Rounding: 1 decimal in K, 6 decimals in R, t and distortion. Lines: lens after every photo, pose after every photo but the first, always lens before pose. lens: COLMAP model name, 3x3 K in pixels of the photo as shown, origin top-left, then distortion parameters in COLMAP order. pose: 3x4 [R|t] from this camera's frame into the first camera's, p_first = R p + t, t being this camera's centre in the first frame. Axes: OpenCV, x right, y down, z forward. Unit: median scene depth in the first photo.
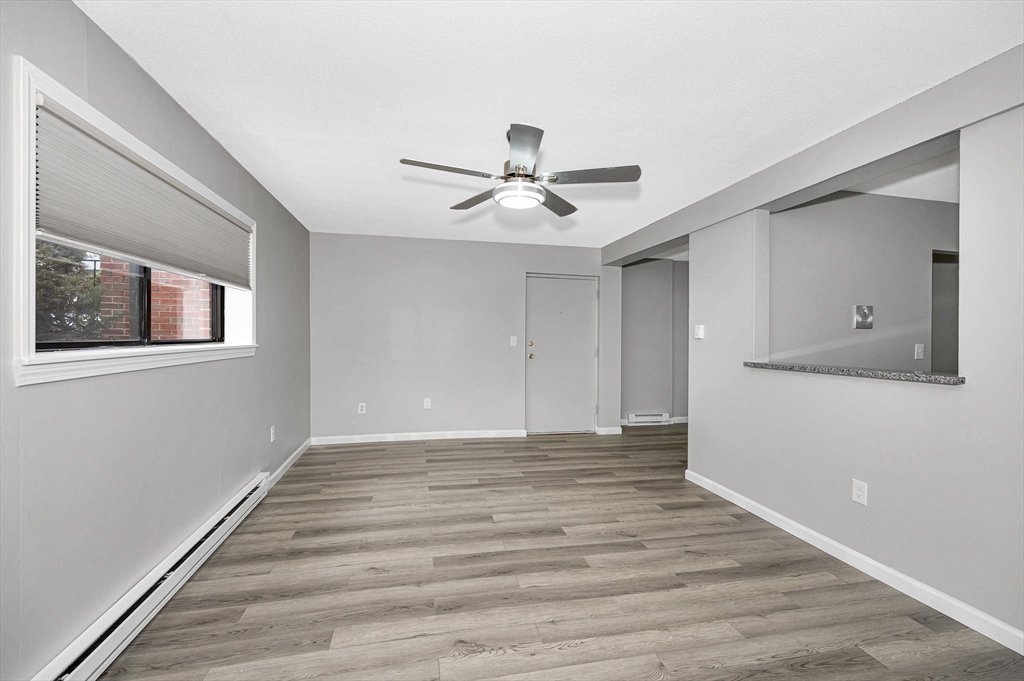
lens RADIAL K [[501.0, 0, 624.8], [0, 501.0, 339.6], [0, 0, 1]] dist [-0.000211, -0.000298]
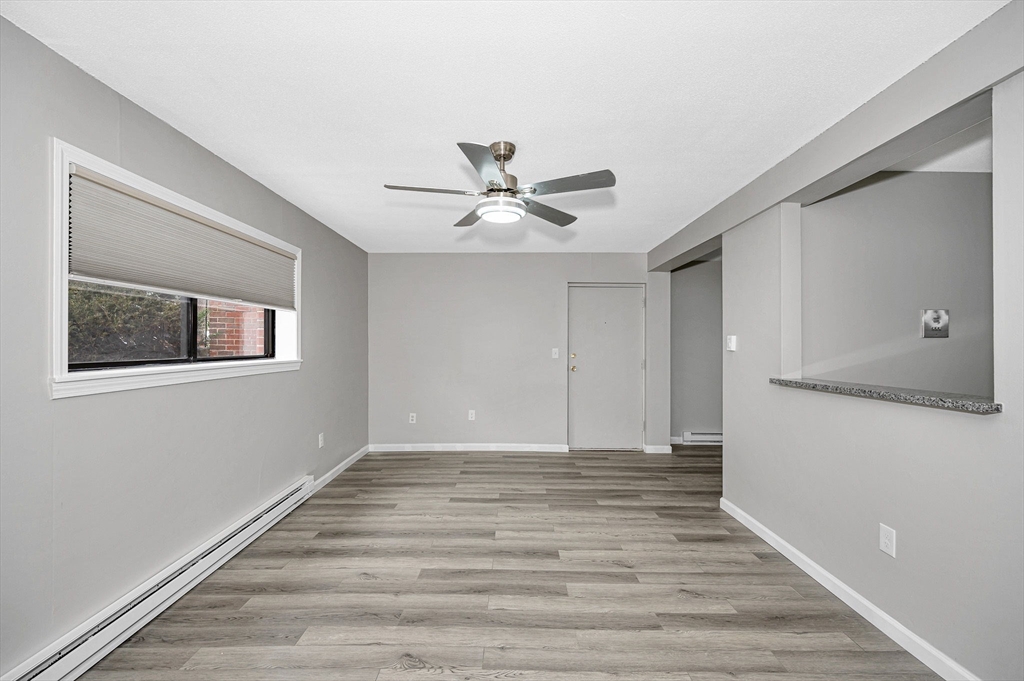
lens RADIAL K [[532.1, 0, 584.4], [0, 532.1, 342.2], [0, 0, 1]] dist [0.000408, -0.000947]
pose [[0.966411, -0.010001, -0.256808, 0.206172], [0.007246, 0.999906, -0.011669, -0.012415], [0.256901, 0.009417, 0.966392, 0.027466]]
